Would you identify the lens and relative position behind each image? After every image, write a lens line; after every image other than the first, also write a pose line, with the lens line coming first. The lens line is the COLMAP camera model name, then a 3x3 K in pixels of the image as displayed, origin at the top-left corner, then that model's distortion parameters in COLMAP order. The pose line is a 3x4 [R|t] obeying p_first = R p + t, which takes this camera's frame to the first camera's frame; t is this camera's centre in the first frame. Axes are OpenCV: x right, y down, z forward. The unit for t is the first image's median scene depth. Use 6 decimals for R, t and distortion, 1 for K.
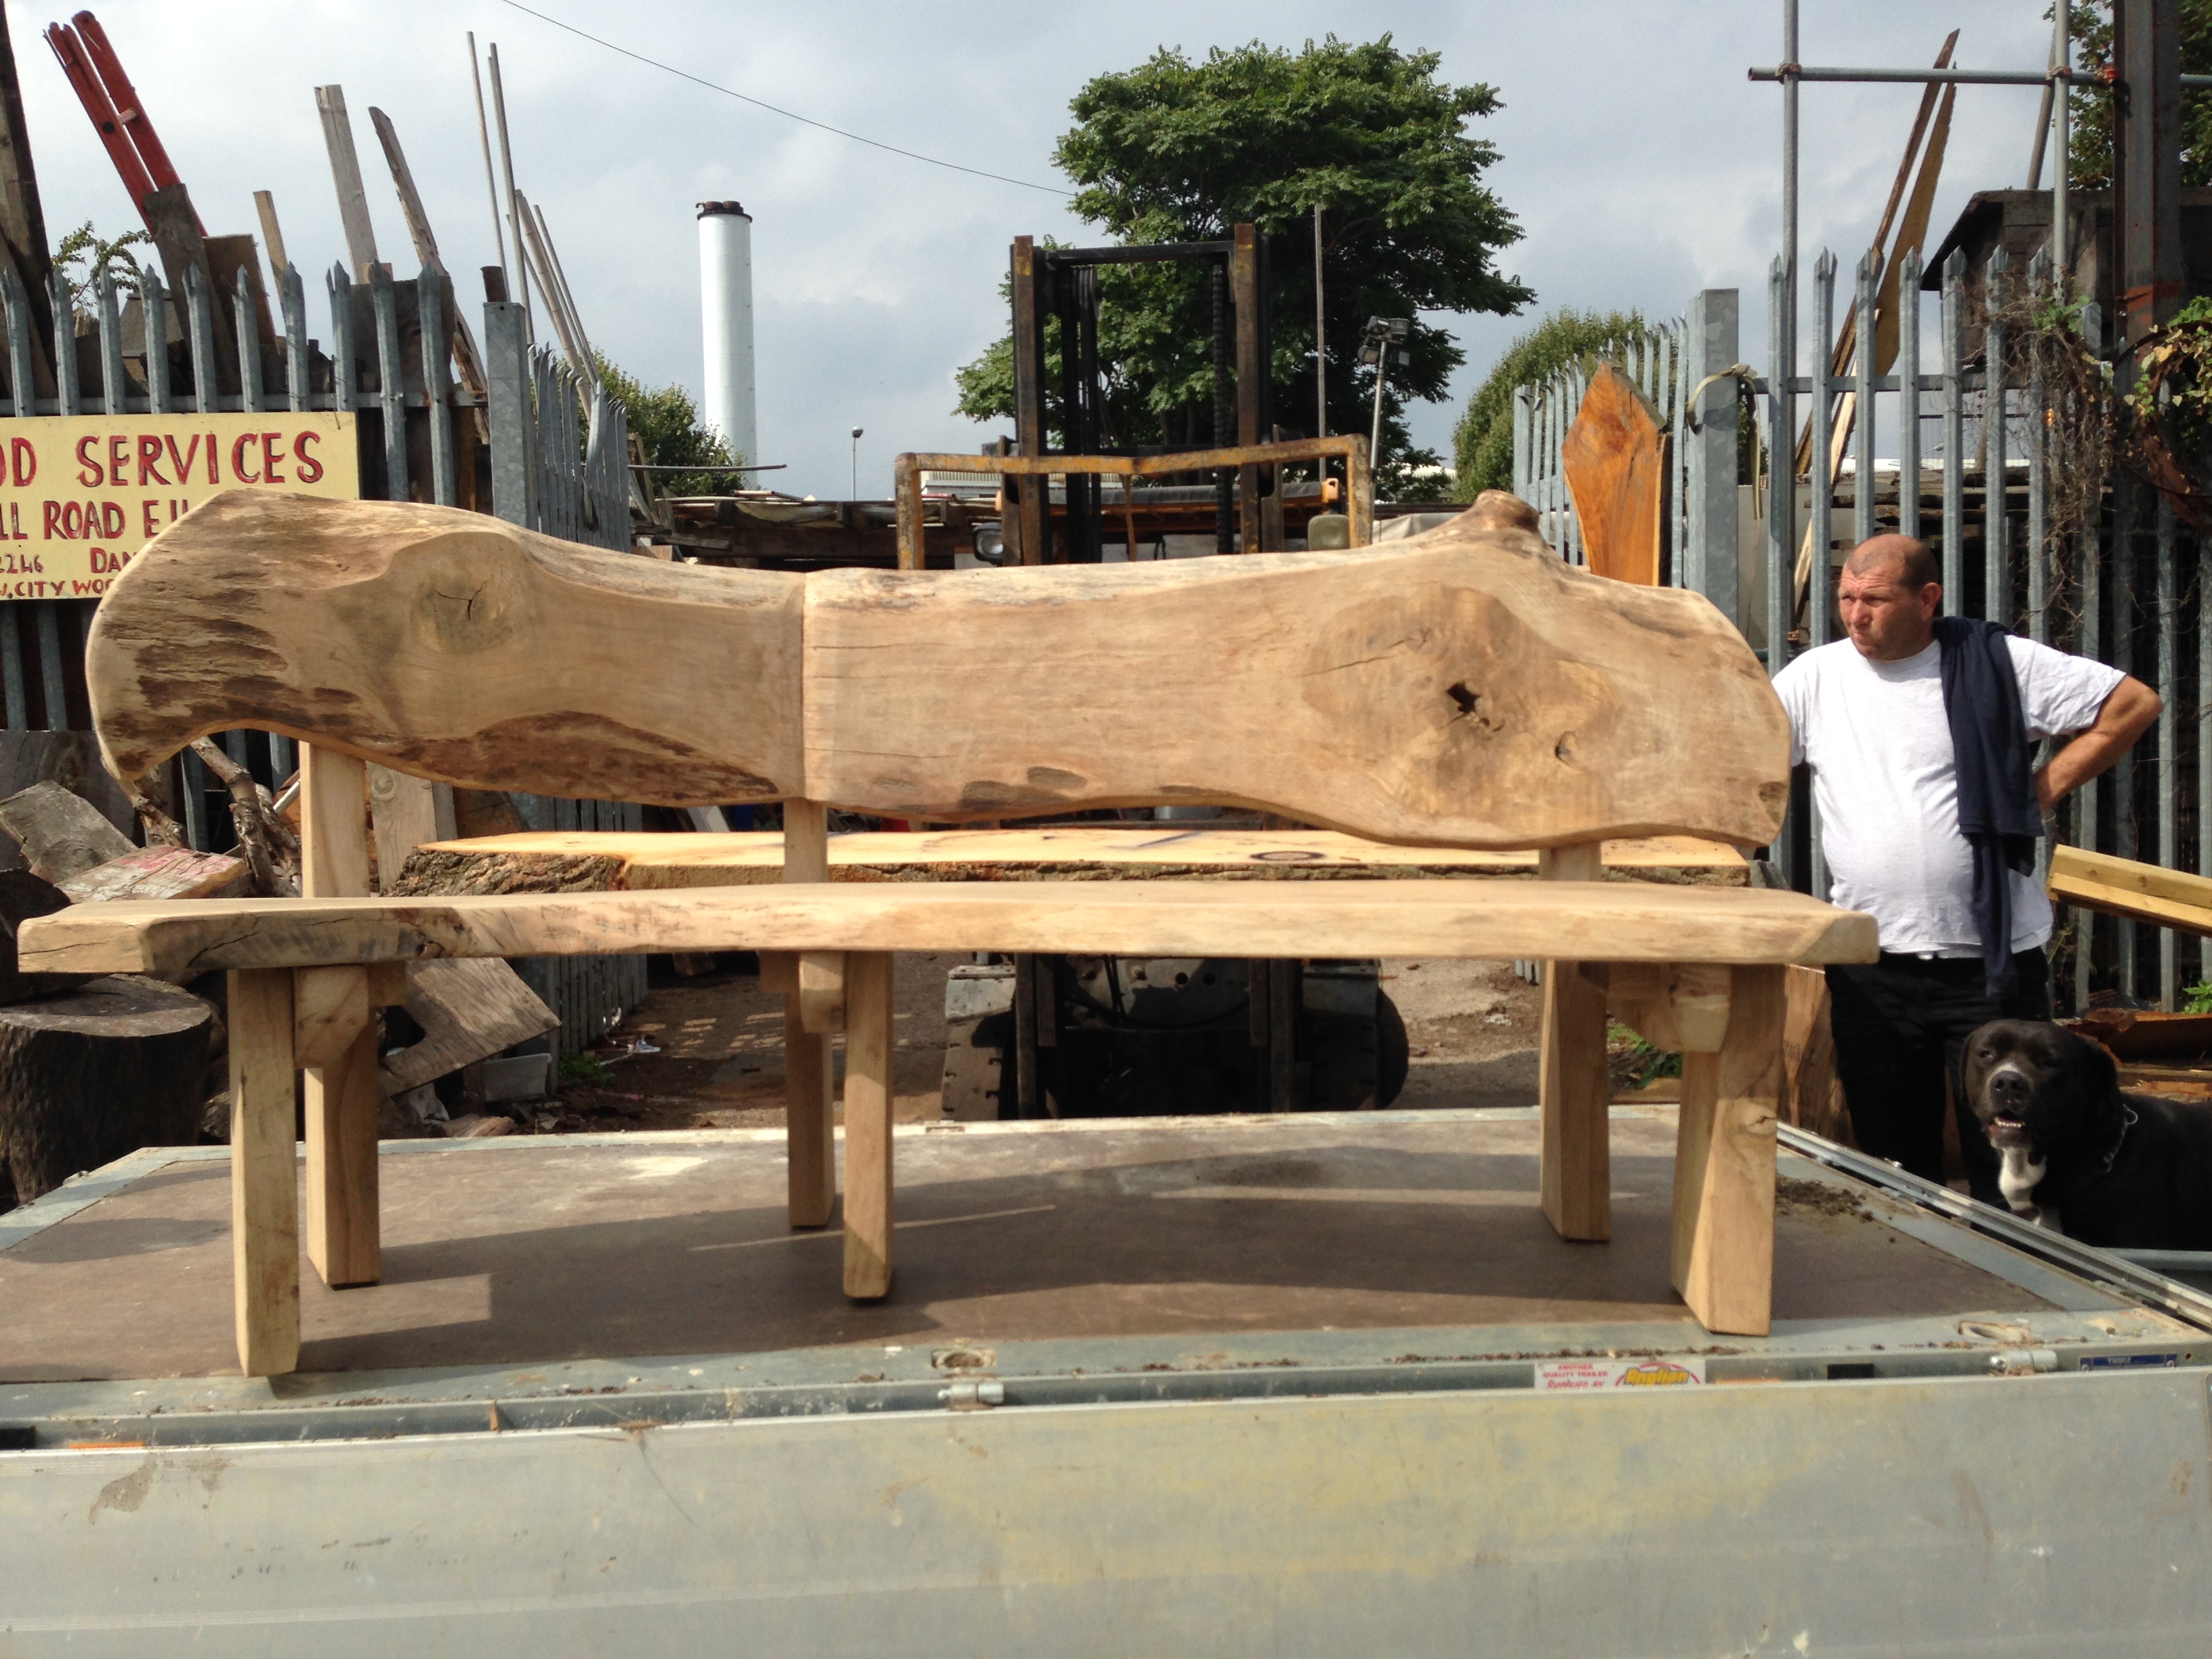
lens RADIAL K [[2073.6, 0, 1106.0], [0, 2073.6, 829.5], [0, 0, 1]] dist [0.120496, -0.226562]
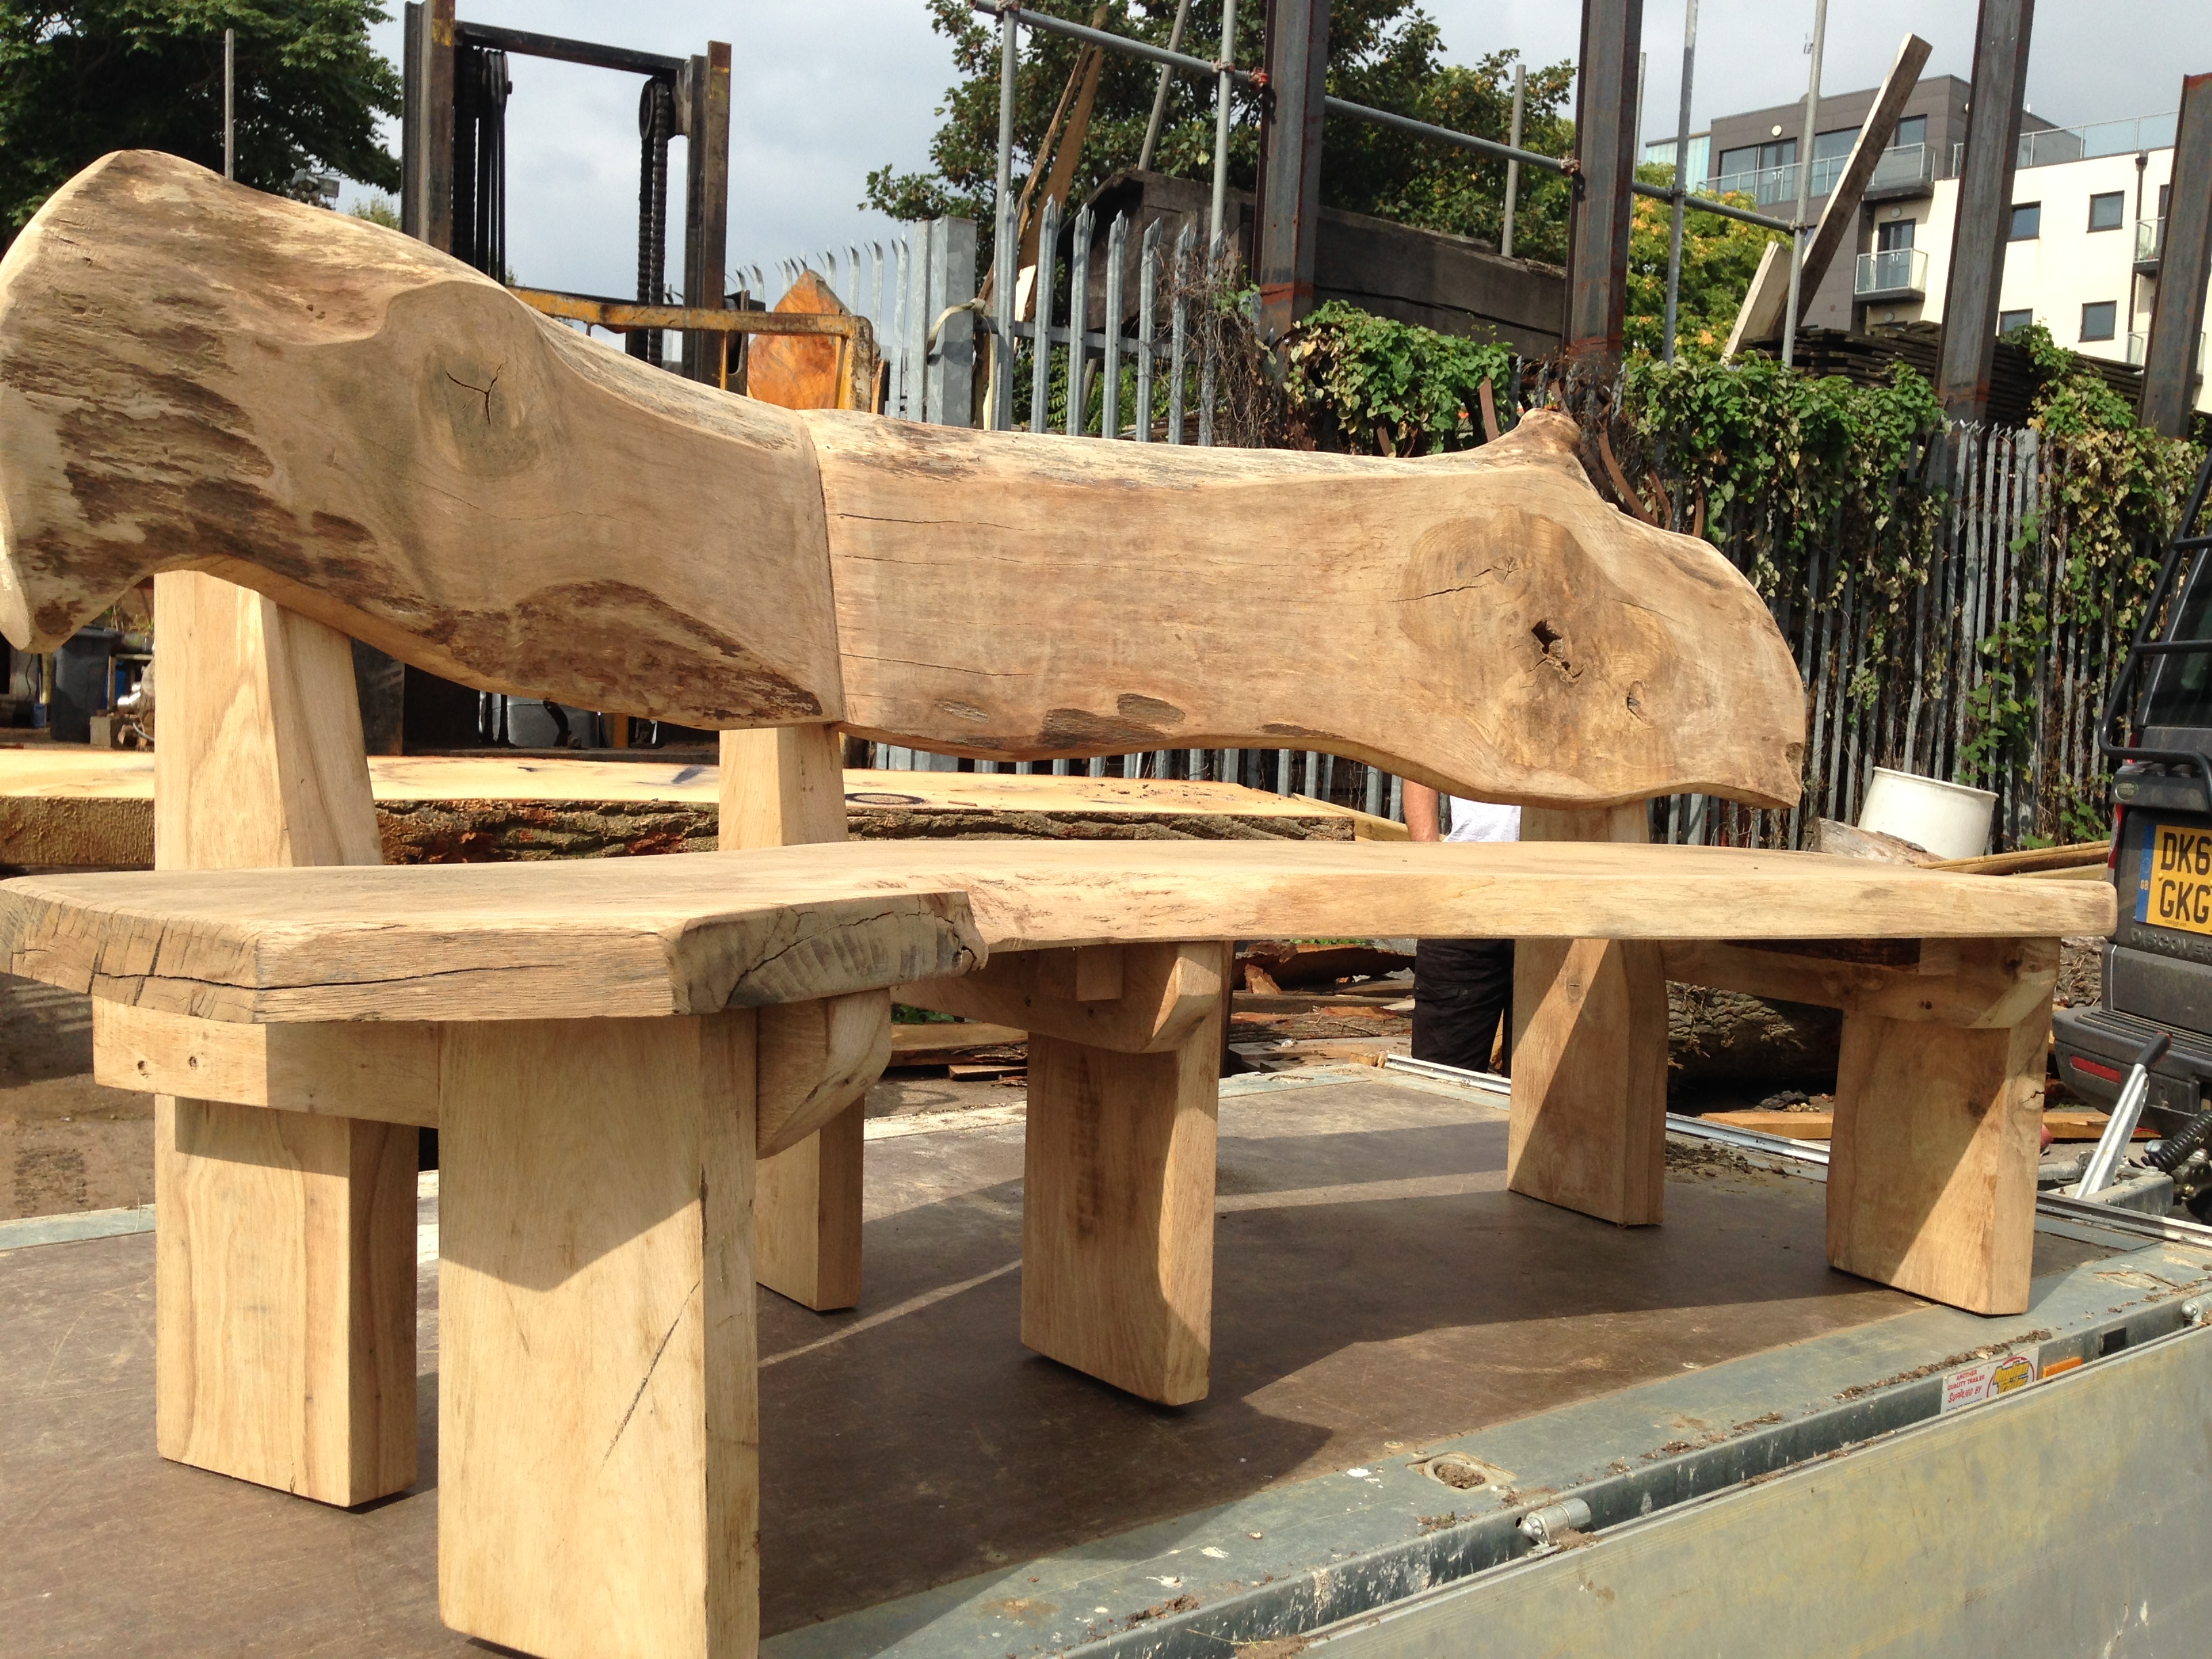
lens RADIAL K [[2073.6, 0, 1106.0], [0, 2073.6, 829.5], [0, 0, 1]] dist [0.120496, -0.226562]
pose [[0.831561, 0.007556, 0.555381, -0.492011], [-0.026470, 0.999310, 0.026036, 0.000946], [-0.554802, -0.036351, 0.831188, 0.358408]]
